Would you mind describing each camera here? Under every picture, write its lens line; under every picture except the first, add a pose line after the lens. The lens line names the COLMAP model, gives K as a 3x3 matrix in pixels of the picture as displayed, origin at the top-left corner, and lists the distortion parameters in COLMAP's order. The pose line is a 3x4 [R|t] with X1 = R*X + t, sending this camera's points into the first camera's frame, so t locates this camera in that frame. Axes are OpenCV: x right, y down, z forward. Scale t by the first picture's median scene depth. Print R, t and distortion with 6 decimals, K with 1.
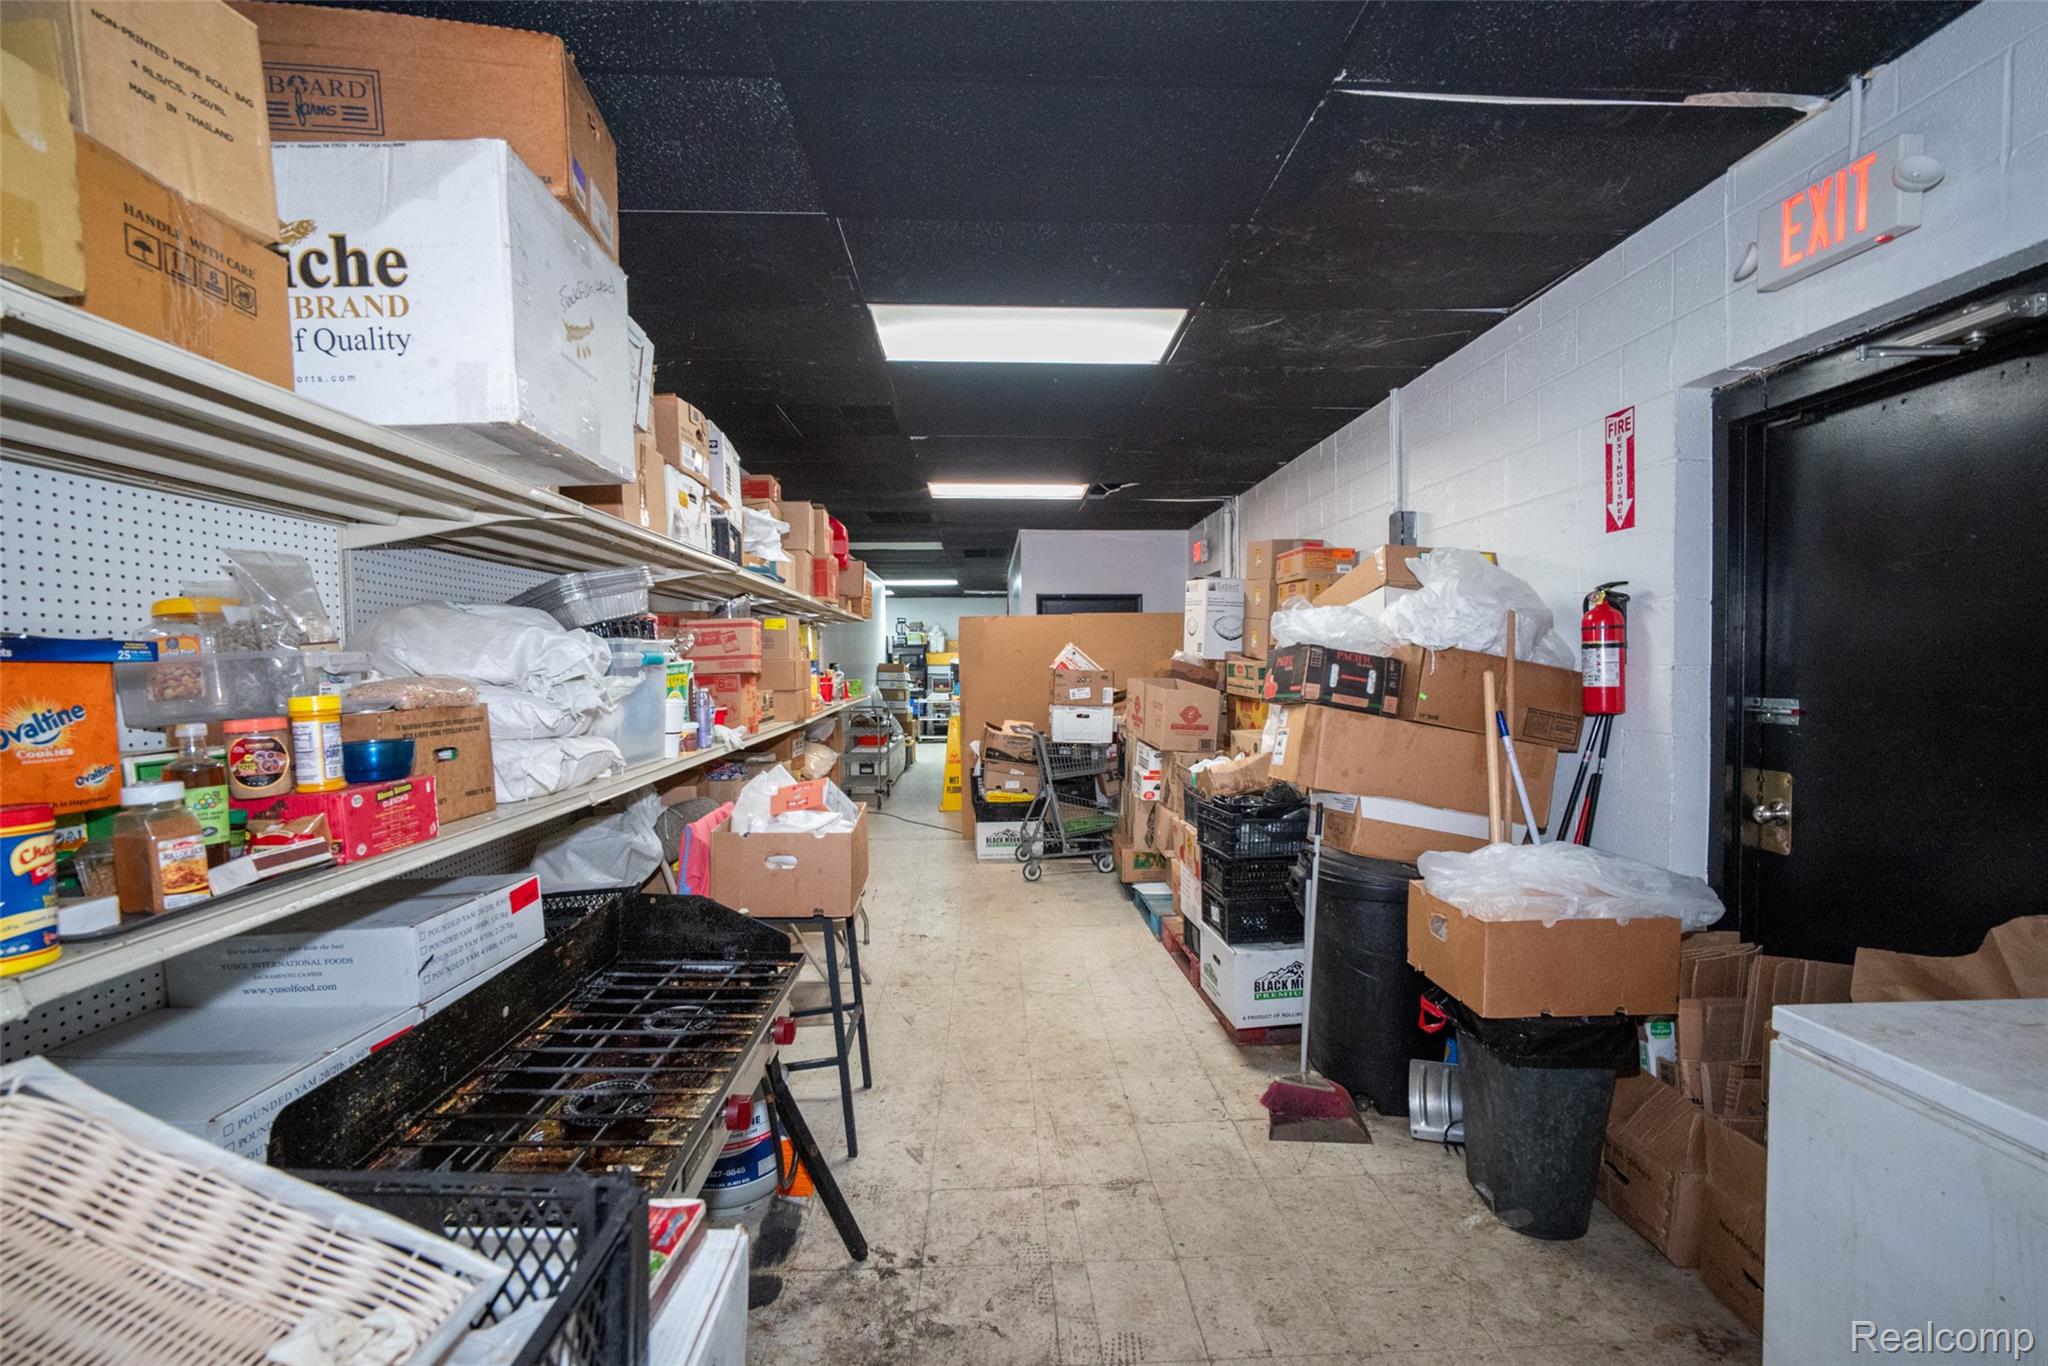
lens RADIAL K [[881.7, 0, 1025.5], [0, 881.7, 675.9], [0, 0, 1]] dist [-0.003344, -0.000375]
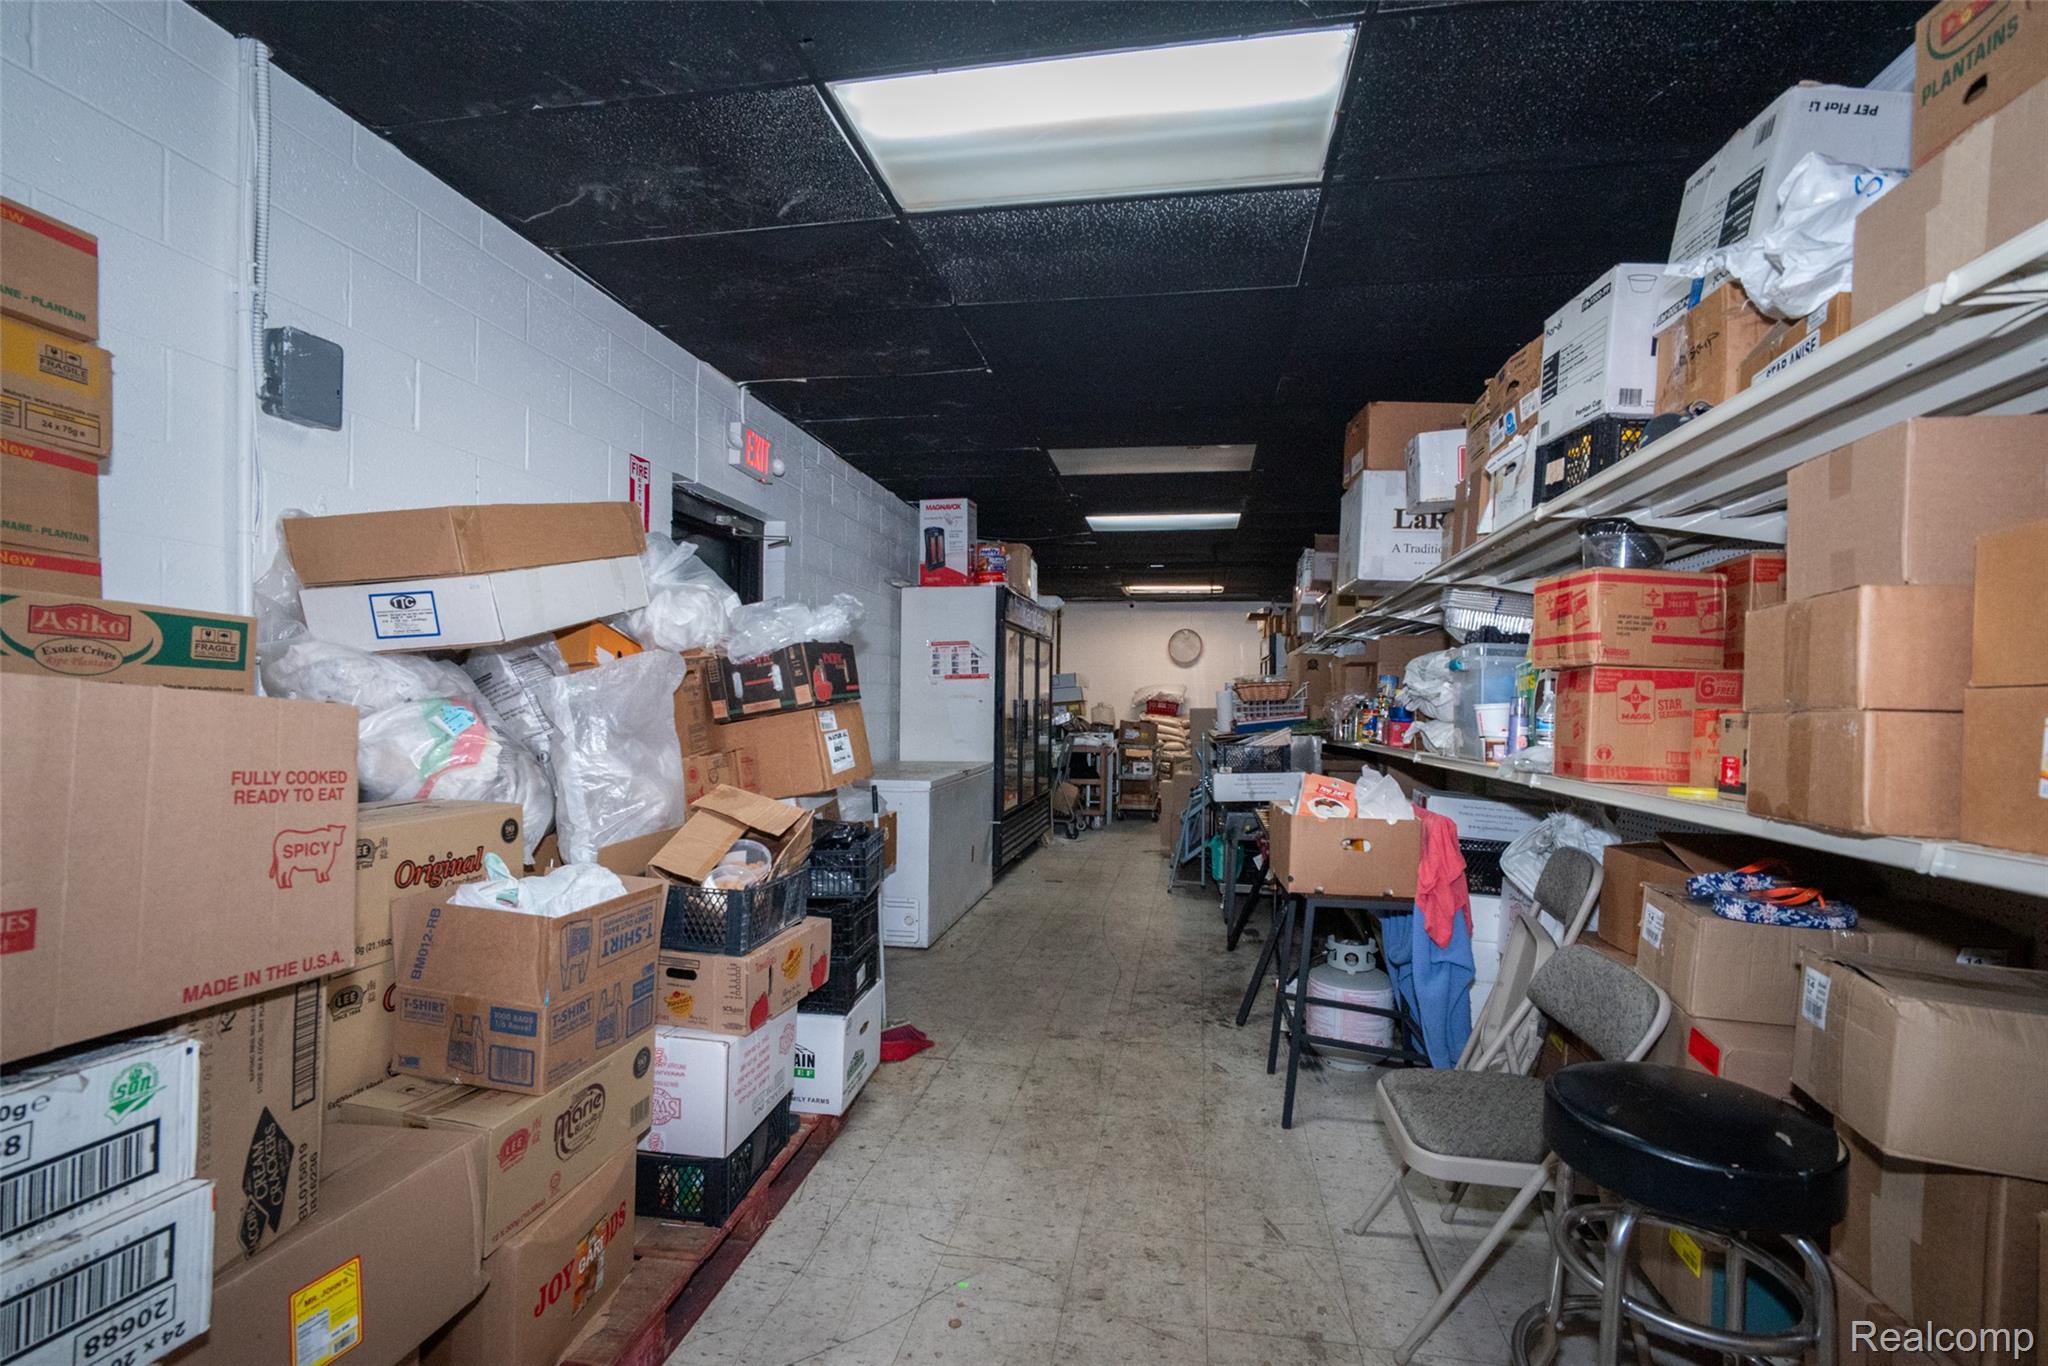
lens RADIAL K [[881.7, 0, 1038.0], [0, 881.7, 700.3], [0, 0, 1]] dist [-0.003344, -0.000375]
pose [[-0.975772, -0.013050, 0.218402, -0.127801], [-0.010430, 0.999859, 0.013146, 0.012404], [-0.218543, 0.010550, -0.975770, 2.040839]]
